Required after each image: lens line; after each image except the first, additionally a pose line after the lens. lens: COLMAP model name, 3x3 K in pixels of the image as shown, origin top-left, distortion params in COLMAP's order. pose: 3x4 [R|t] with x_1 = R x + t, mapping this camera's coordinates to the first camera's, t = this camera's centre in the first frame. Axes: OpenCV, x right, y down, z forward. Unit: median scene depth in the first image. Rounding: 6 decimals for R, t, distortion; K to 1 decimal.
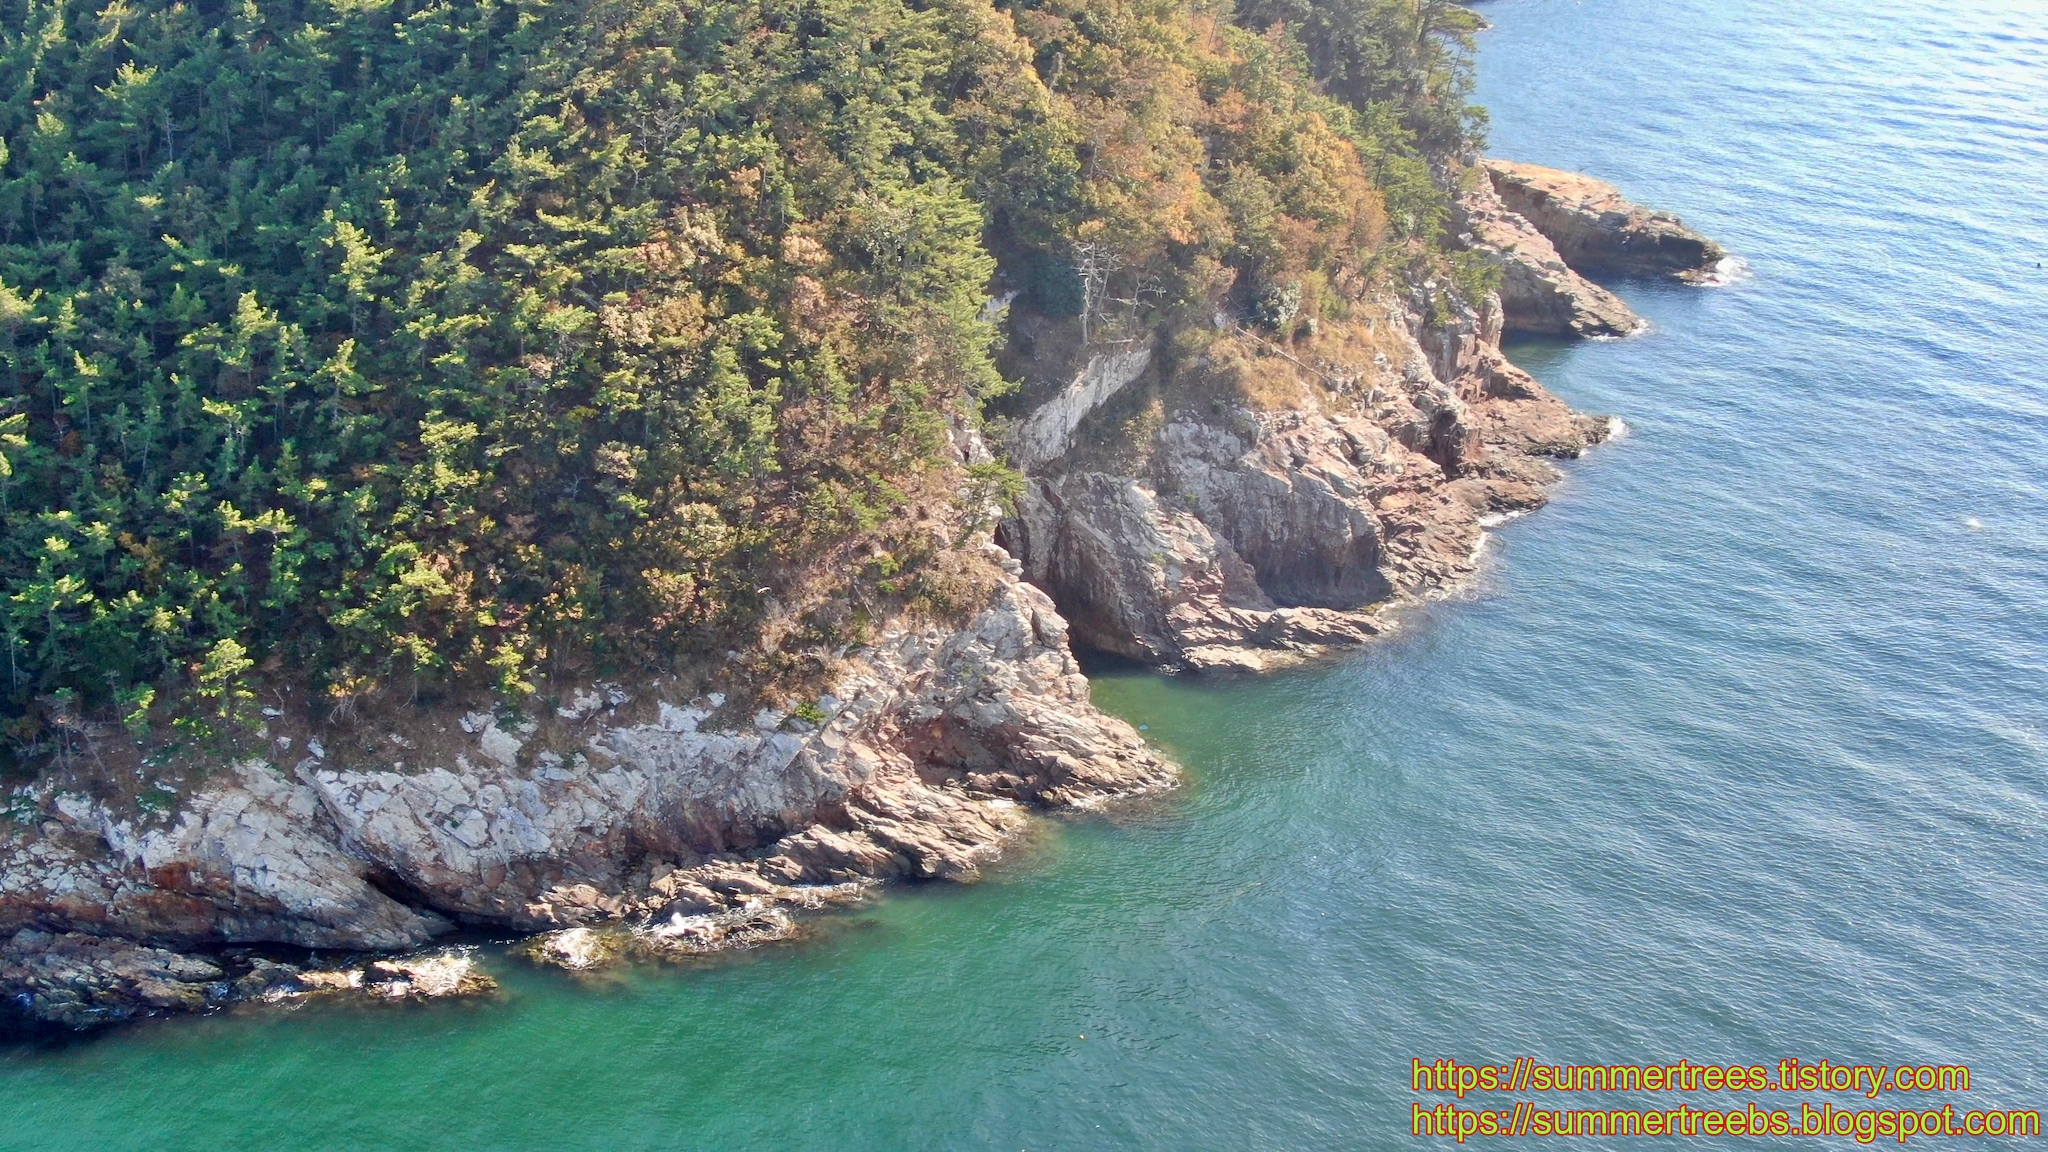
lens RADIAL K [[2592.4, 0, 1024.0], [0, 2592.4, 576.0], [0, 0, 1]] dist [0.148428, -0.599021]
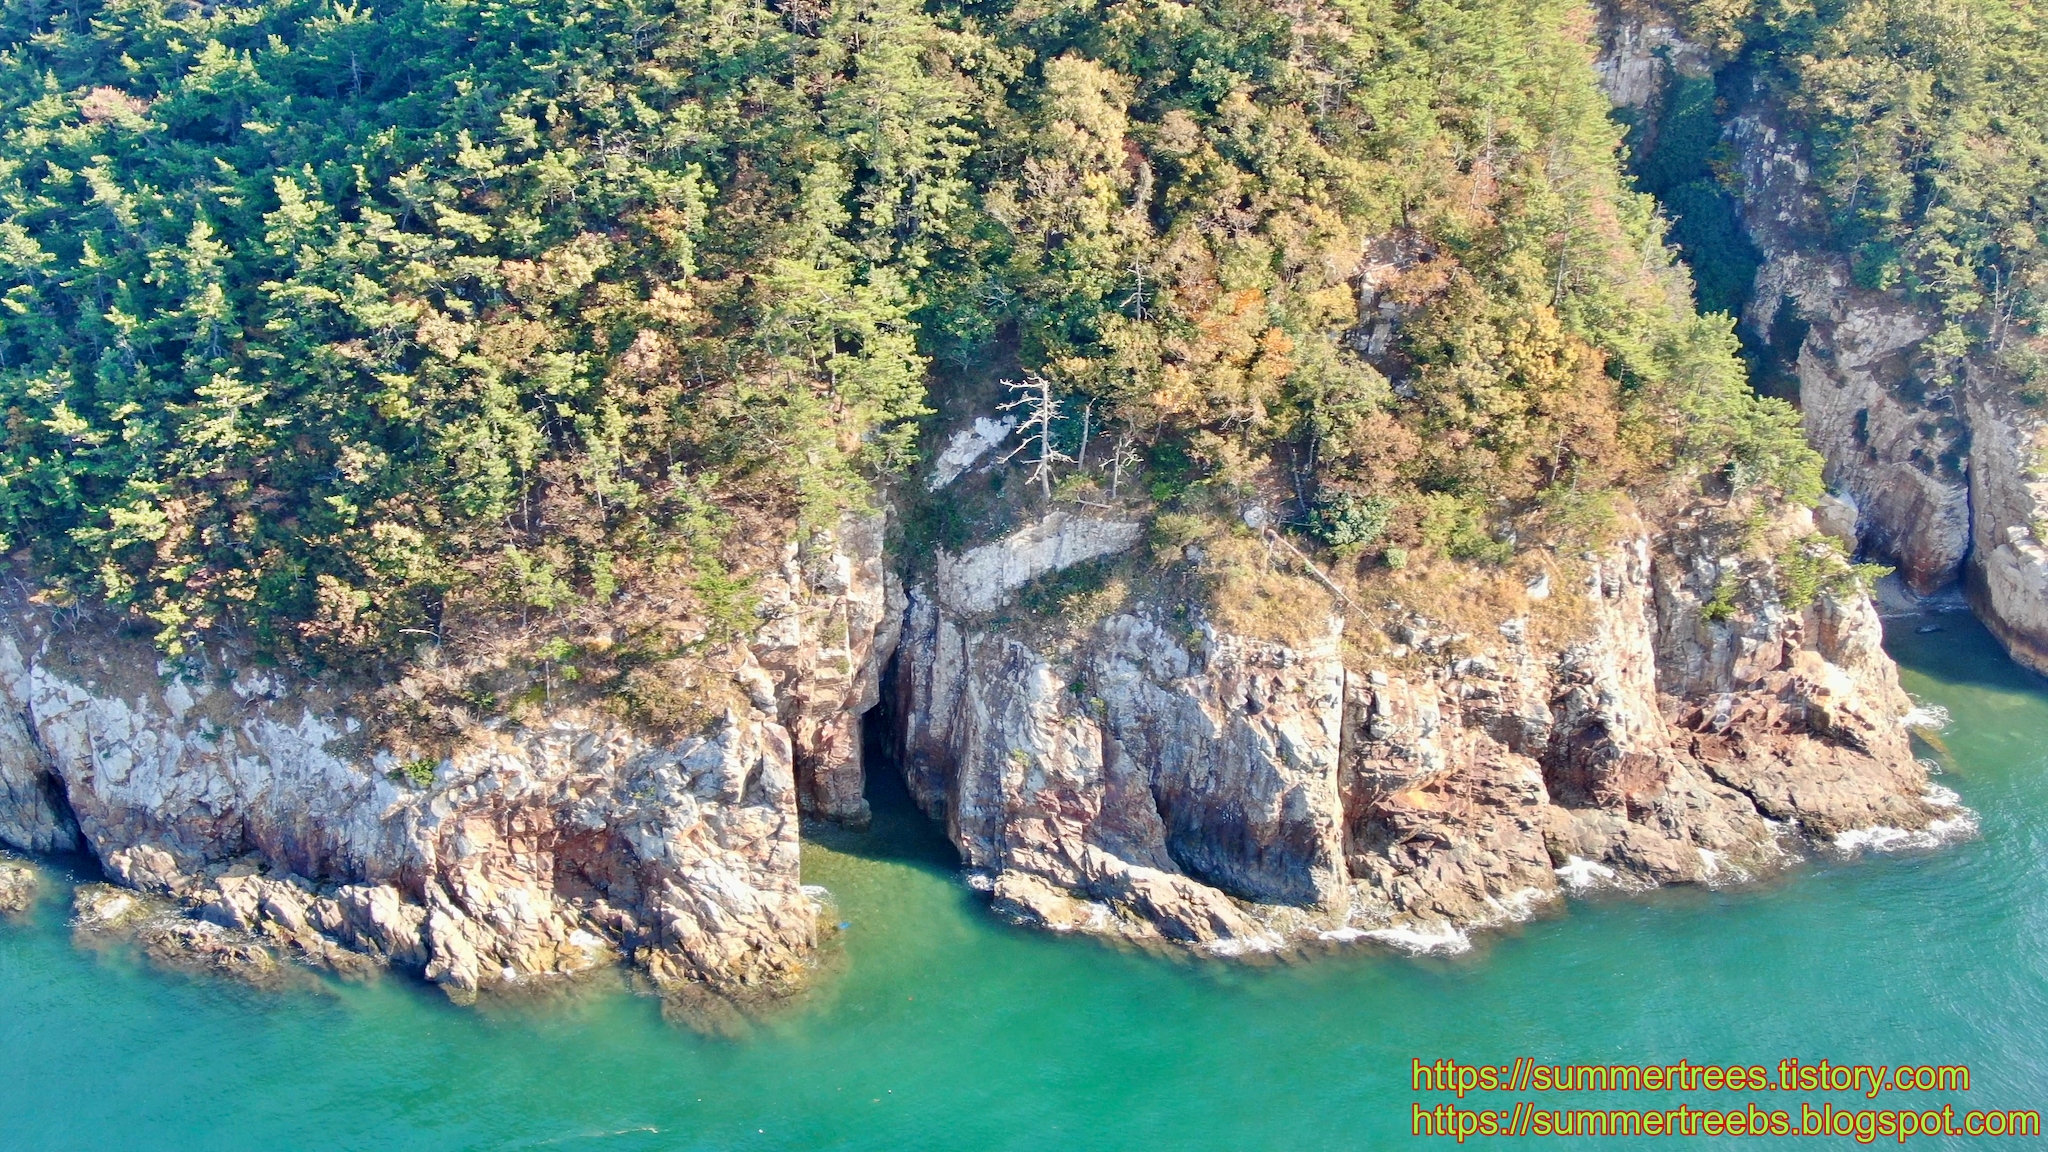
lens RADIAL K [[2592.4, 0, 1024.0], [0, 2592.4, 576.0], [0, 0, 1]] dist [0.148428, -0.599021]
pose [[0.750844, 0.282827, -0.596861, 0.590374], [-0.284434, 0.954050, 0.094269, -0.156774], [0.596097, 0.098986, 0.796788, 0.347631]]
